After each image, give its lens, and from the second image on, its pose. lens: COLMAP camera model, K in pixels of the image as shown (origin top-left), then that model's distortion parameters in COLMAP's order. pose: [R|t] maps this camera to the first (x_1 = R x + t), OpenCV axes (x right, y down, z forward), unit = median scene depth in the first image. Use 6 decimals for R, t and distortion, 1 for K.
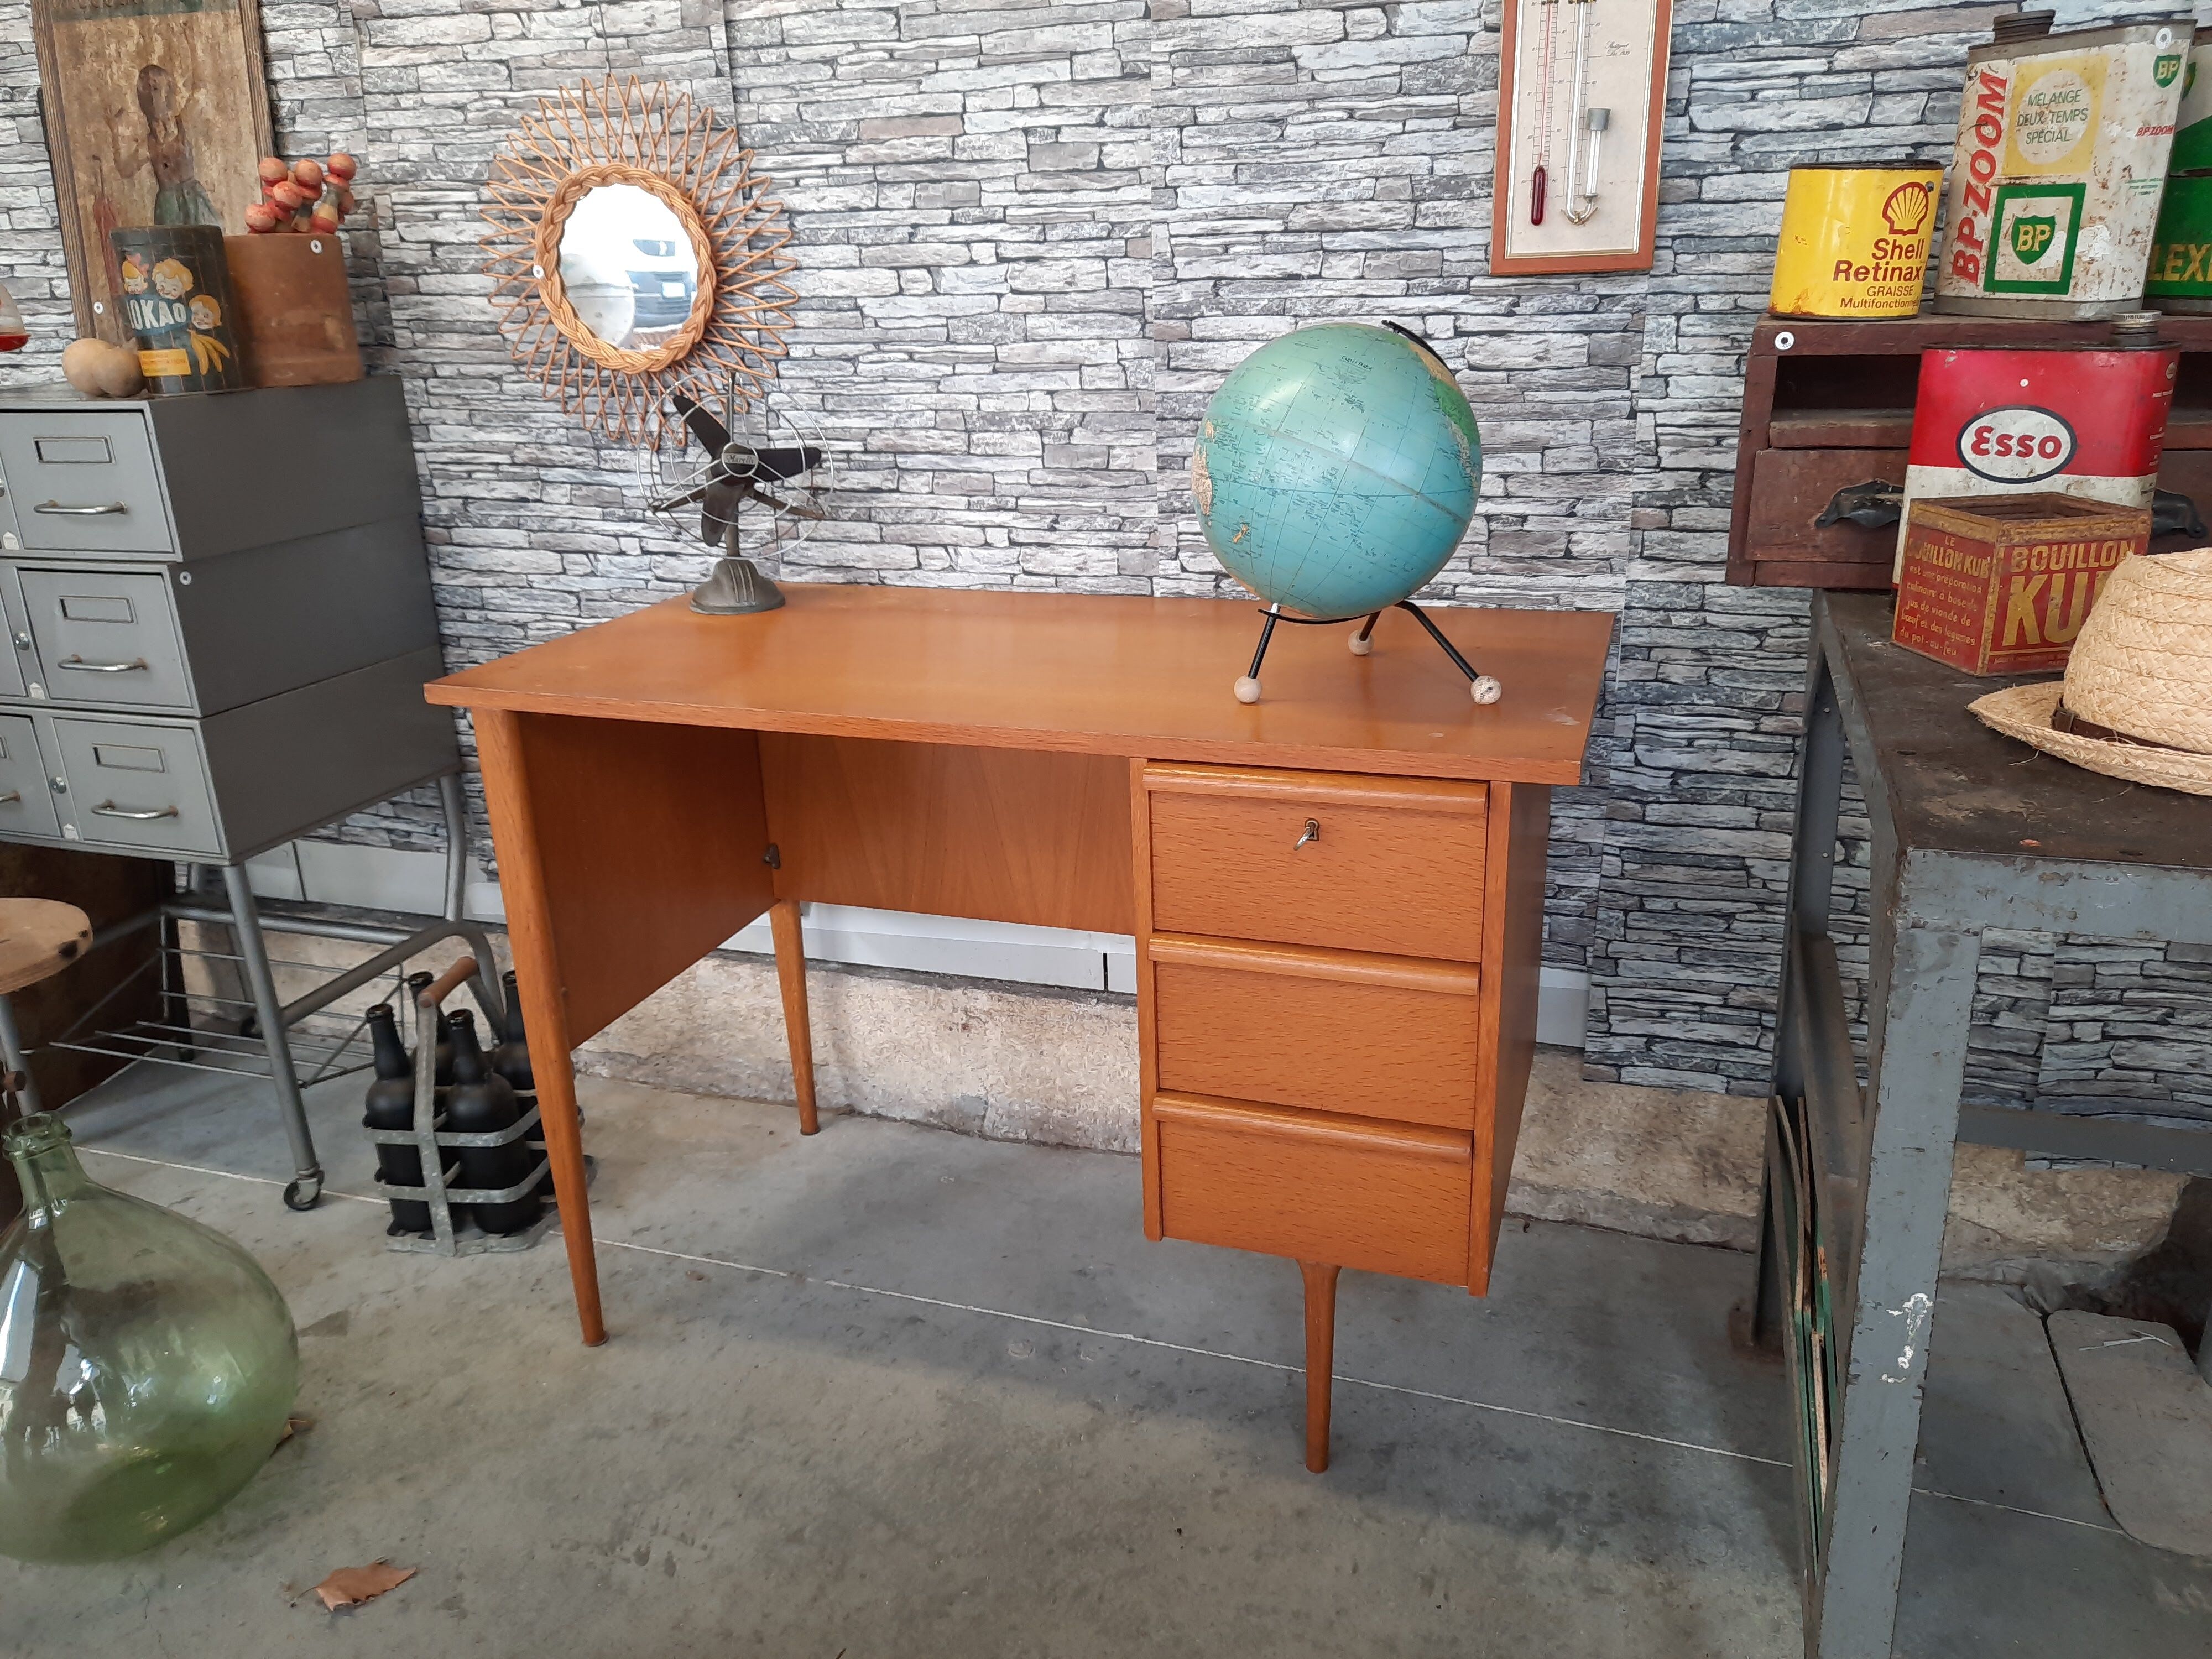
lens RADIAL K [[1610.0, 0, 1124.0], [0, 1610.0, 822.8], [0, 0, 1]] dist [0.041408, -0.039950]
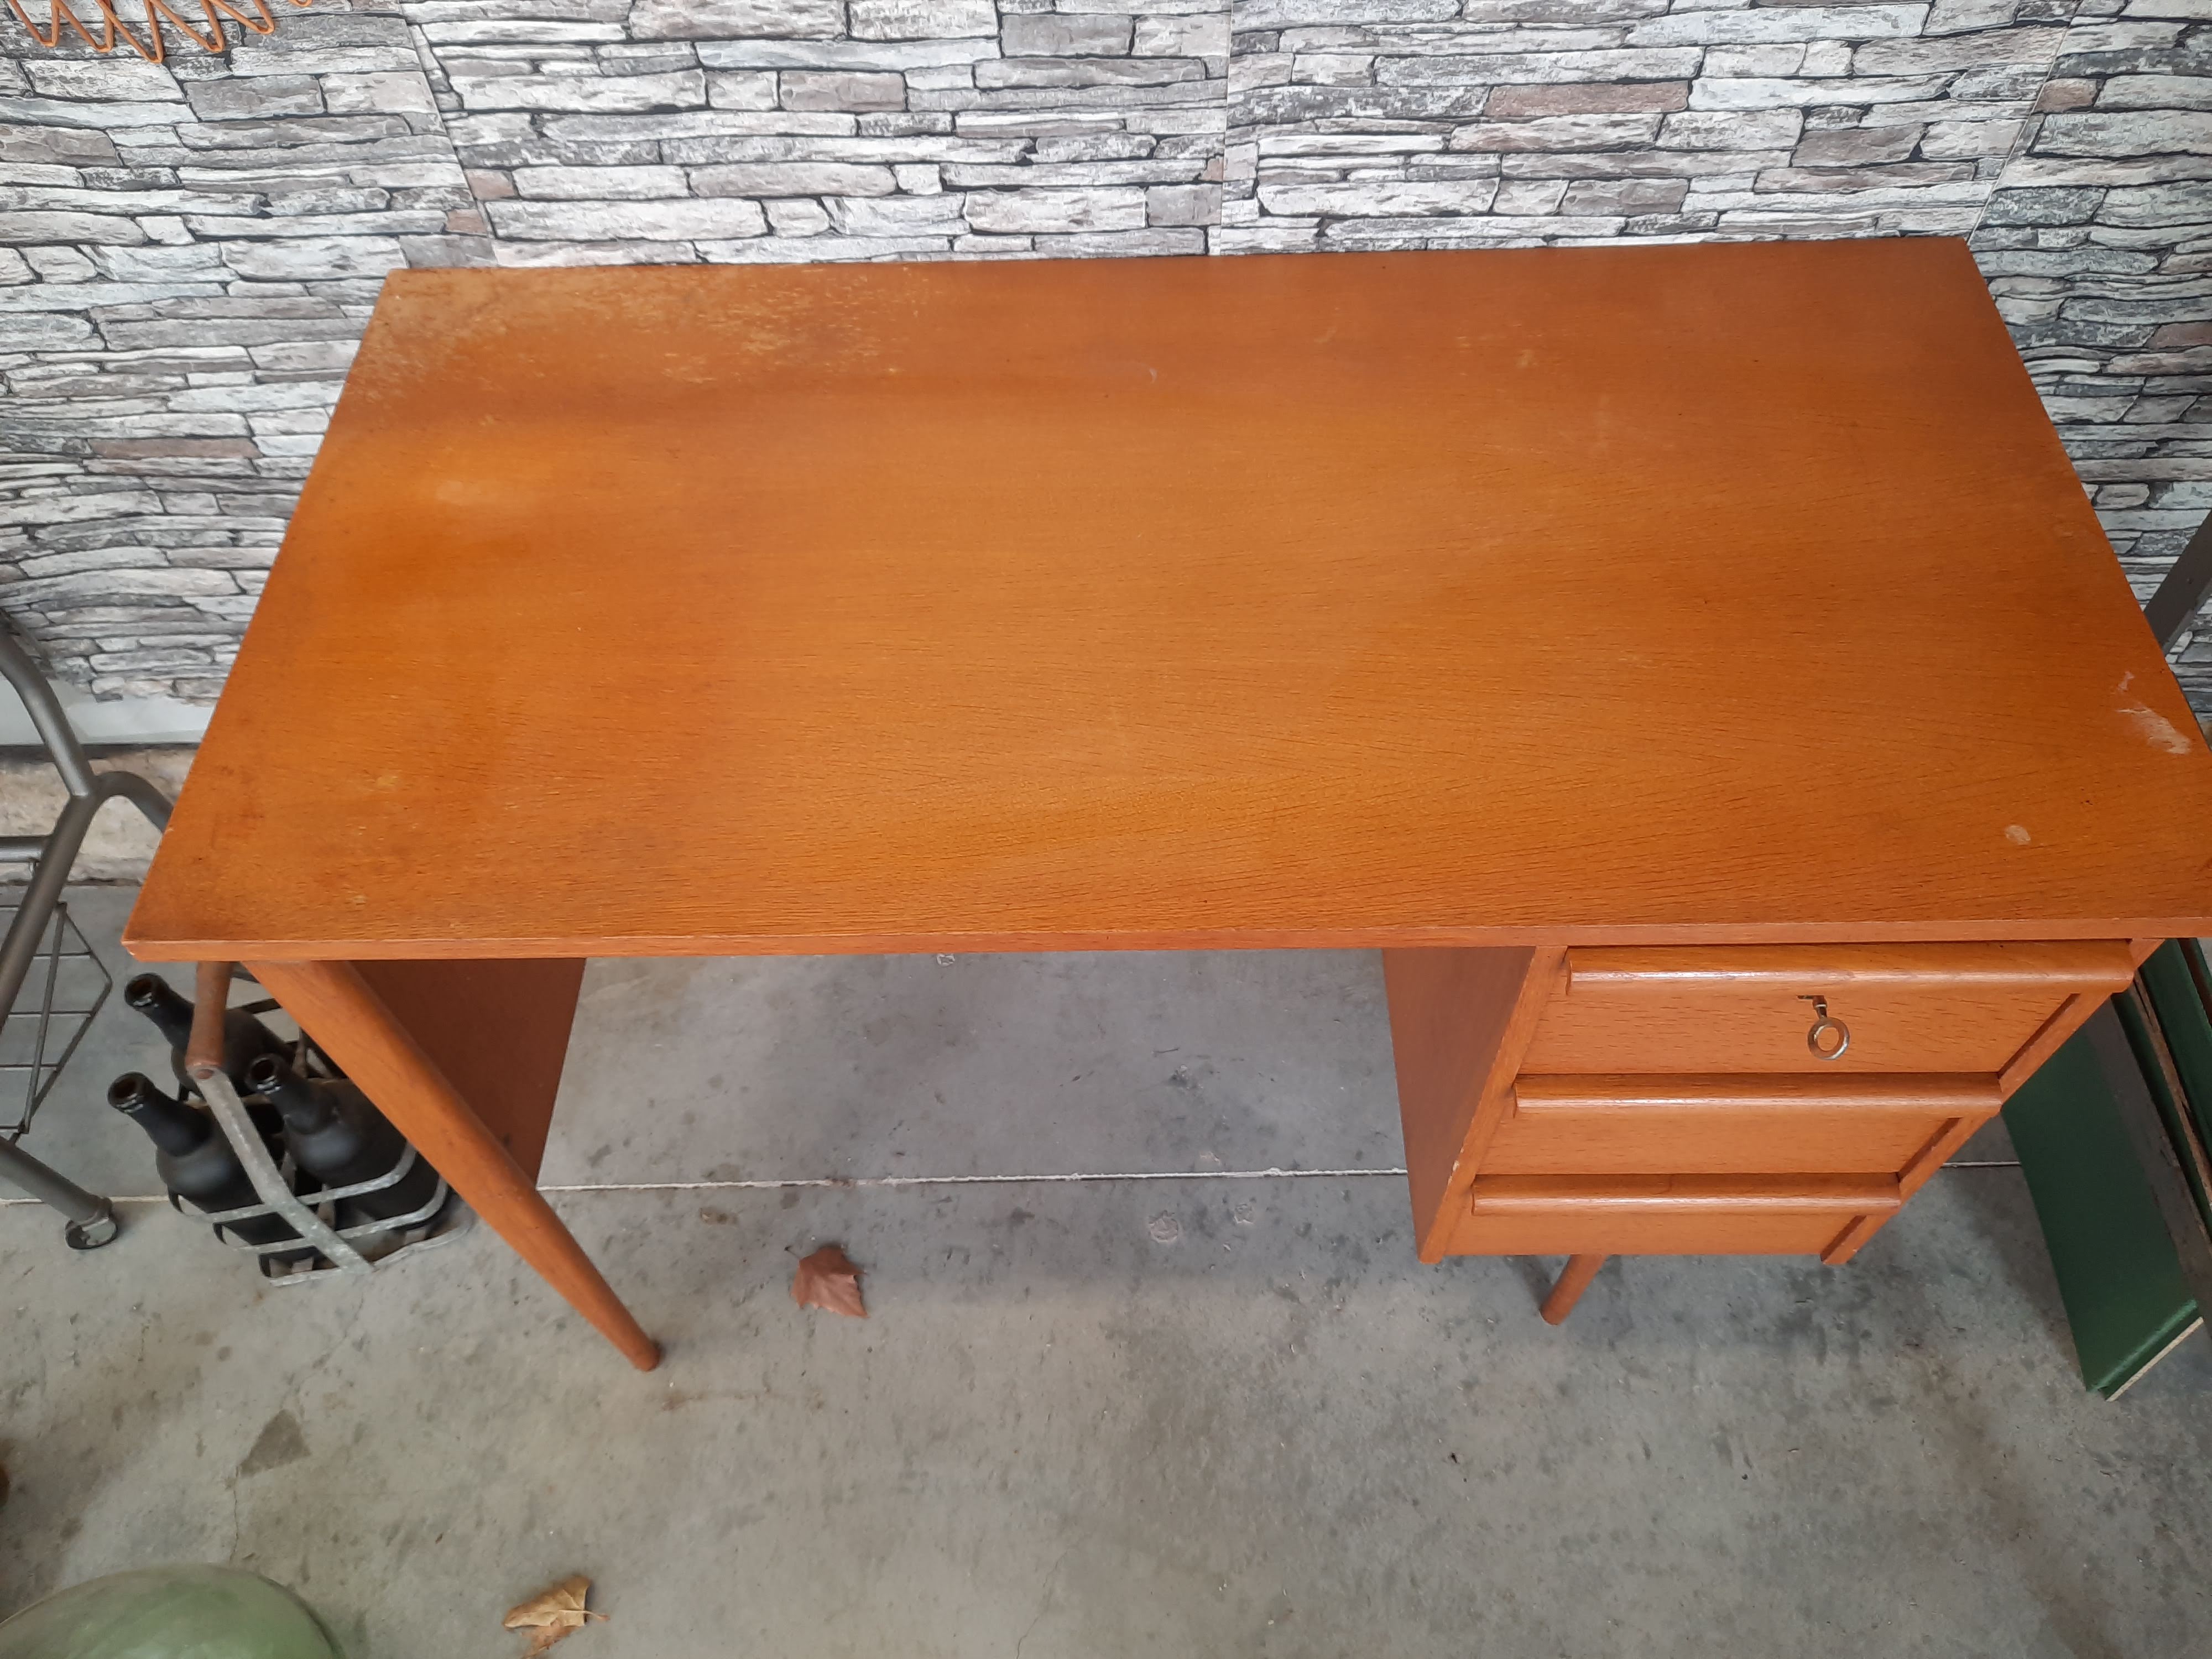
lens RADIAL K [[1610.0, 0, 1119.8], [0, 1610.0, 817.0], [0, 0, 1]] dist [0.041408, -0.039950]
pose [[0.946099, -0.260547, 0.192385, -0.188337], [0.102008, 0.803488, 0.586517, -0.340320], [-0.307394, -0.535278, 0.786757, 0.445250]]
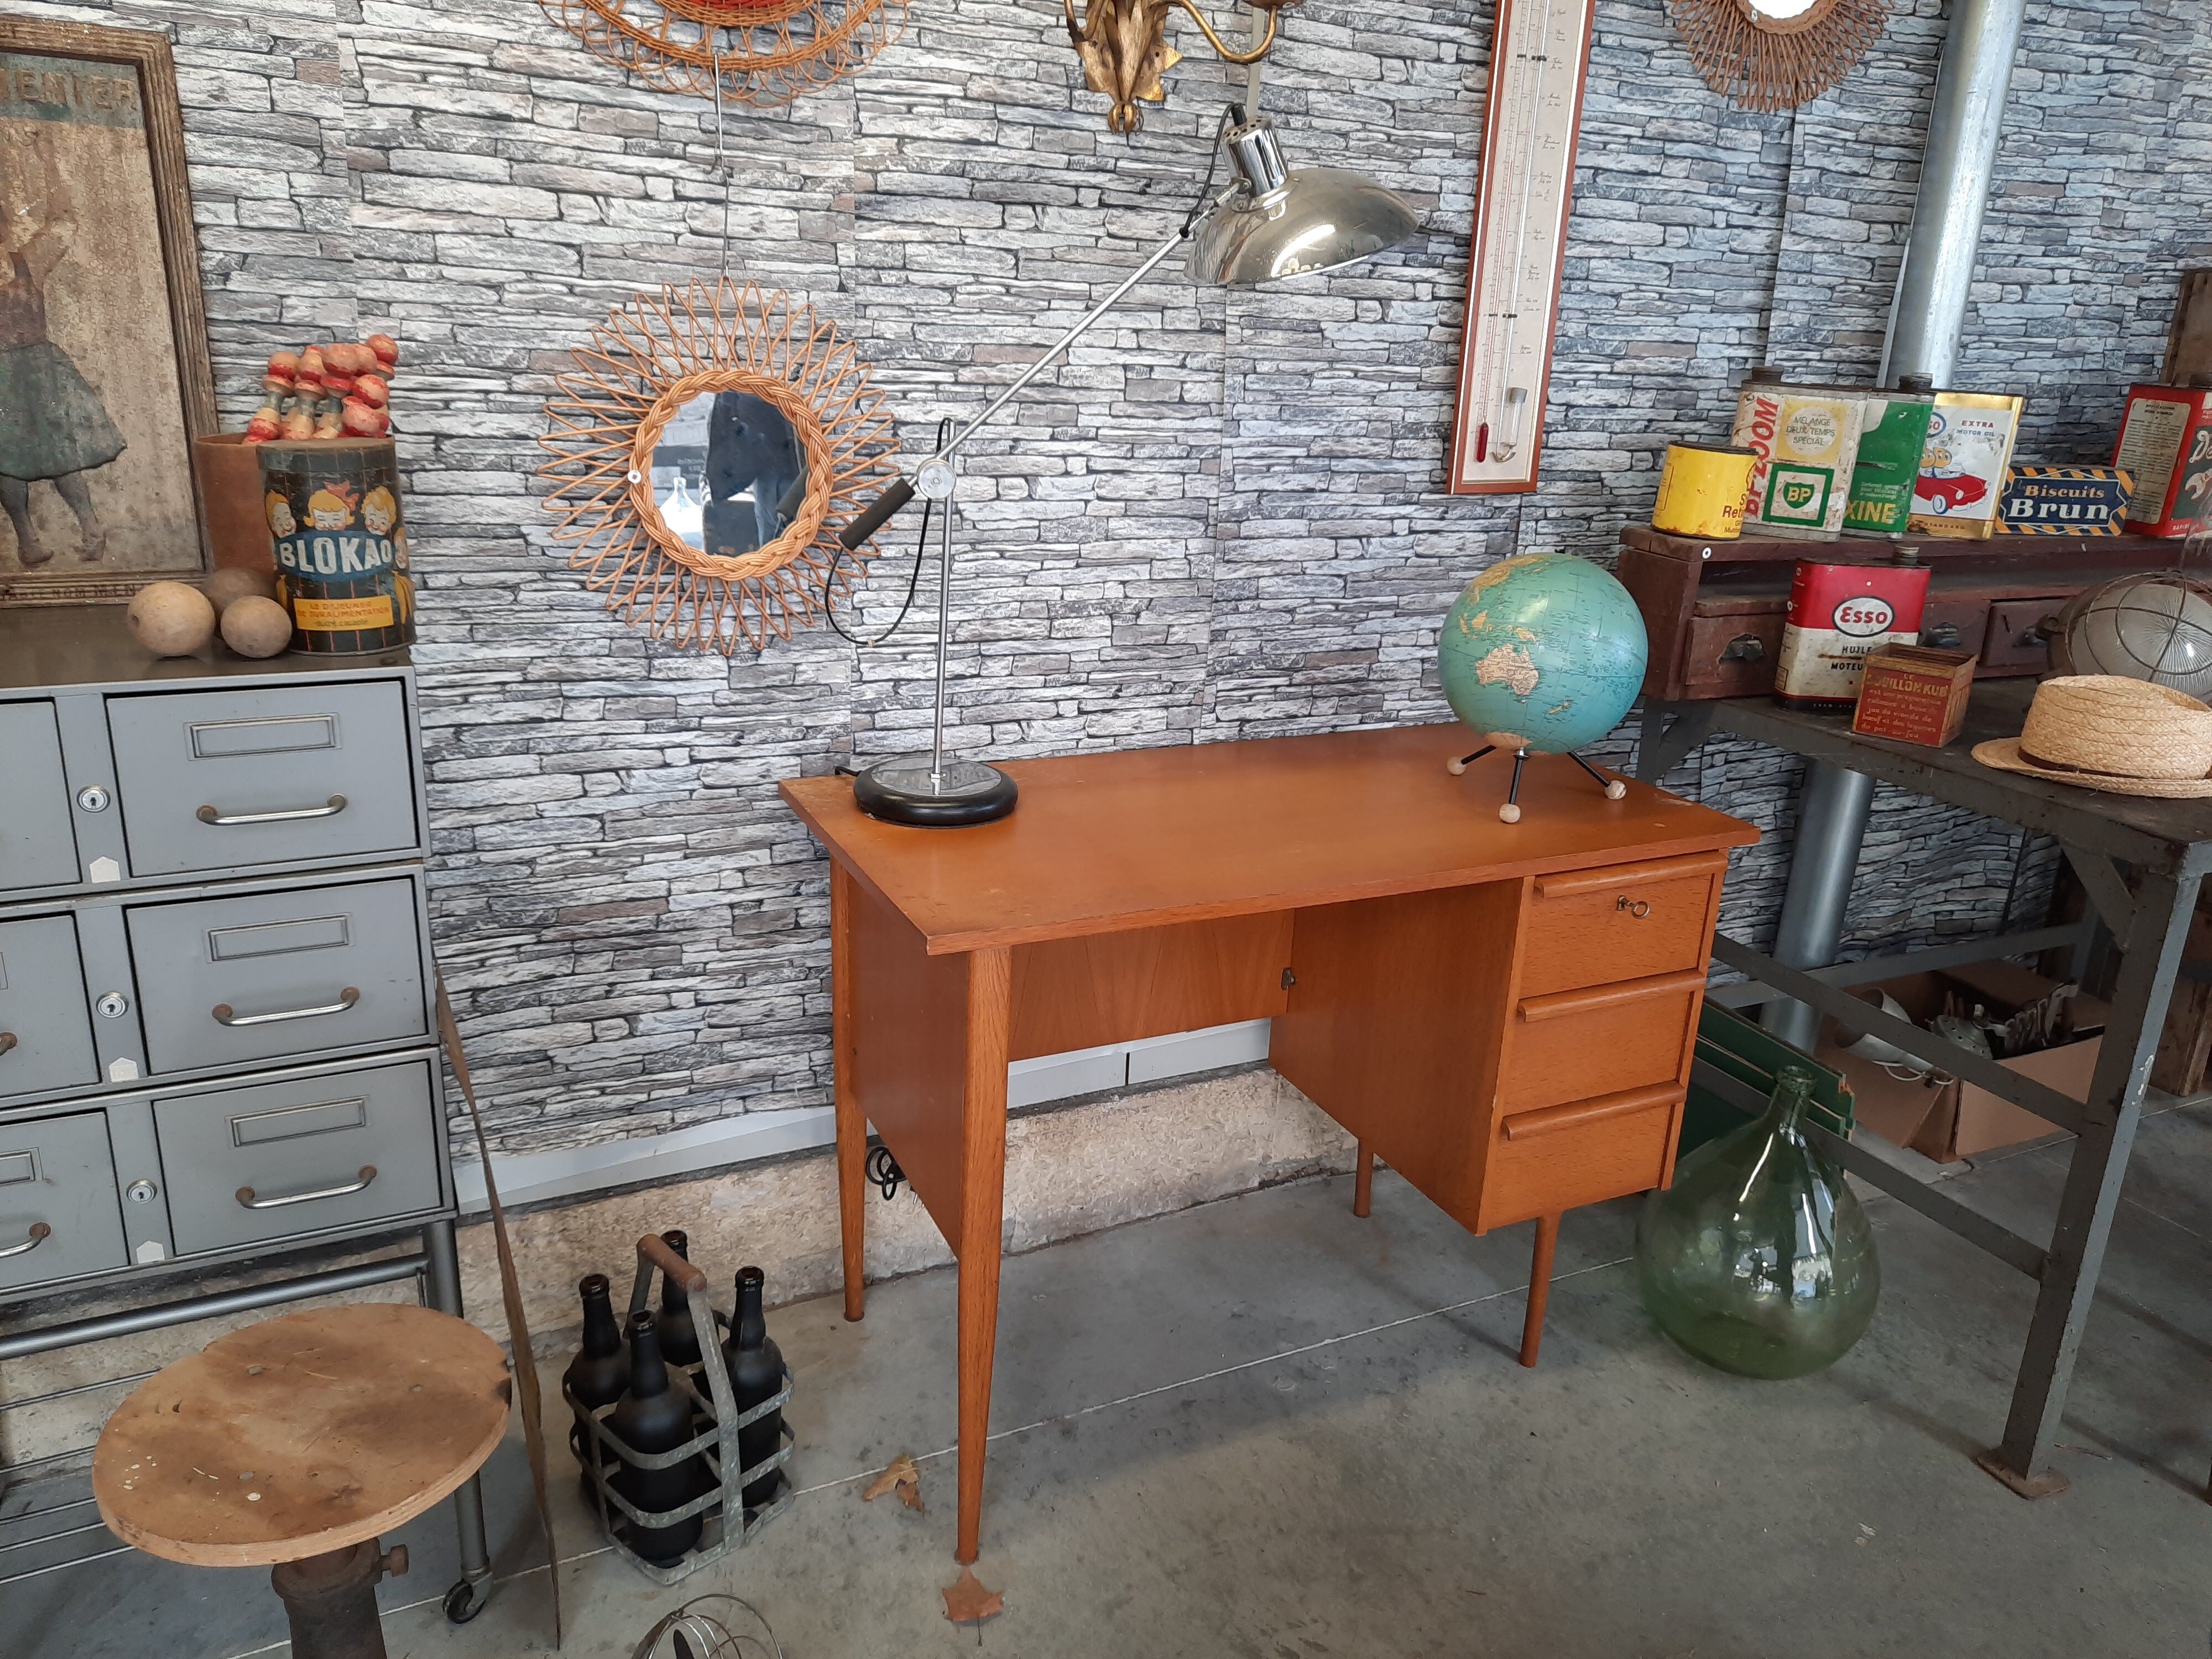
lens RADIAL K [[1610.0, 0, 1118.2], [0, 1610.0, 819.3], [0, 0, 1]] dist [0.041408, -0.039950]
pose [[0.708596, -0.157110, 0.687901, -0.884298], [0.168170, 0.984407, 0.051599, -0.162316], [-0.685281, 0.079121, 0.723968, 0.183115]]
